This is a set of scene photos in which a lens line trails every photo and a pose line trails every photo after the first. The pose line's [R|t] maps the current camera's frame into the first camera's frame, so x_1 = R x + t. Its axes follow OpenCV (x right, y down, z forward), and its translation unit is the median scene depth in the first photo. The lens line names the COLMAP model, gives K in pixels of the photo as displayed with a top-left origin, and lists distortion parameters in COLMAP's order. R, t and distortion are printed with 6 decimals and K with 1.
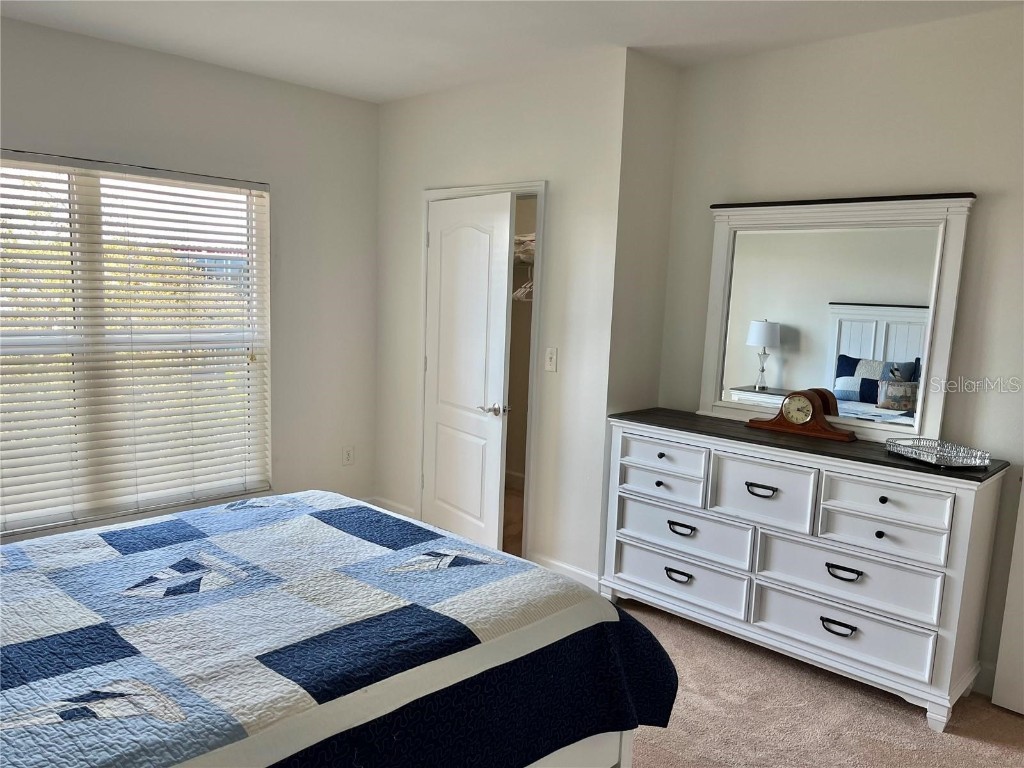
lens RADIAL K [[778.6, 0, 514.4], [0, 778.6, 387.2], [0, 0, 1]] dist [0.034600, -0.041977]
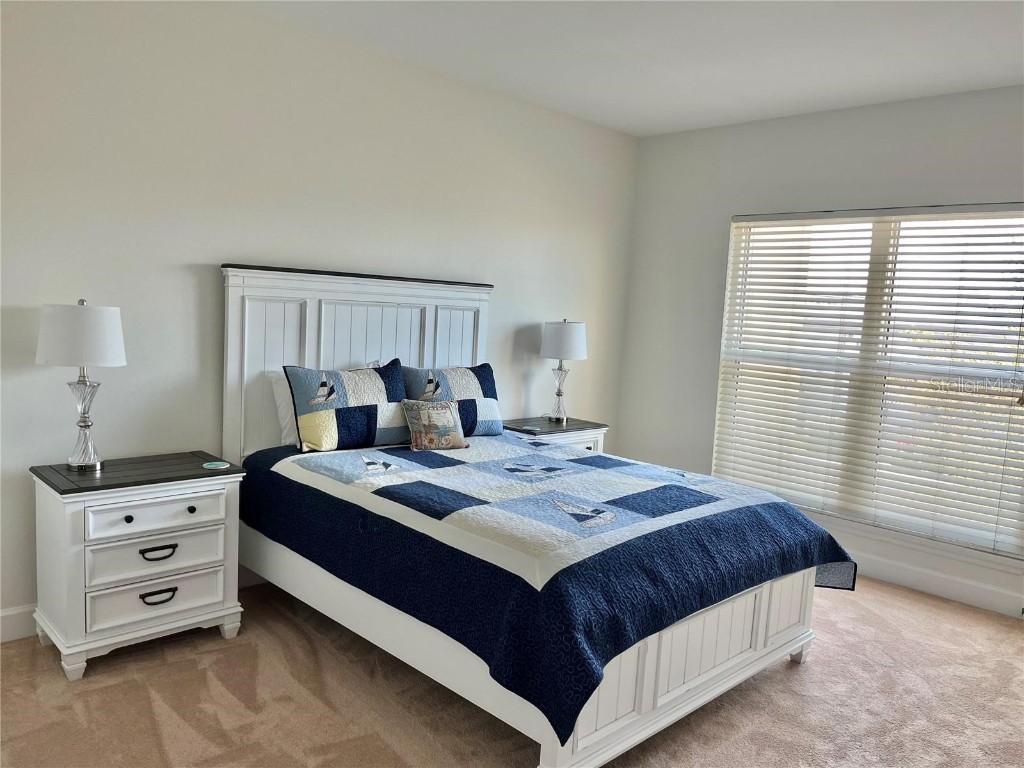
lens RADIAL K [[778.6, 0, 512.1], [0, 778.6, 387.6], [0, 0, 1]] dist [0.034600, -0.041977]
pose [[-0.045298, 0.063532, -0.996951, 1.027243], [-0.176864, 0.981700, 0.070596, -0.024244], [0.983192, 0.179523, -0.033233, 0.867126]]
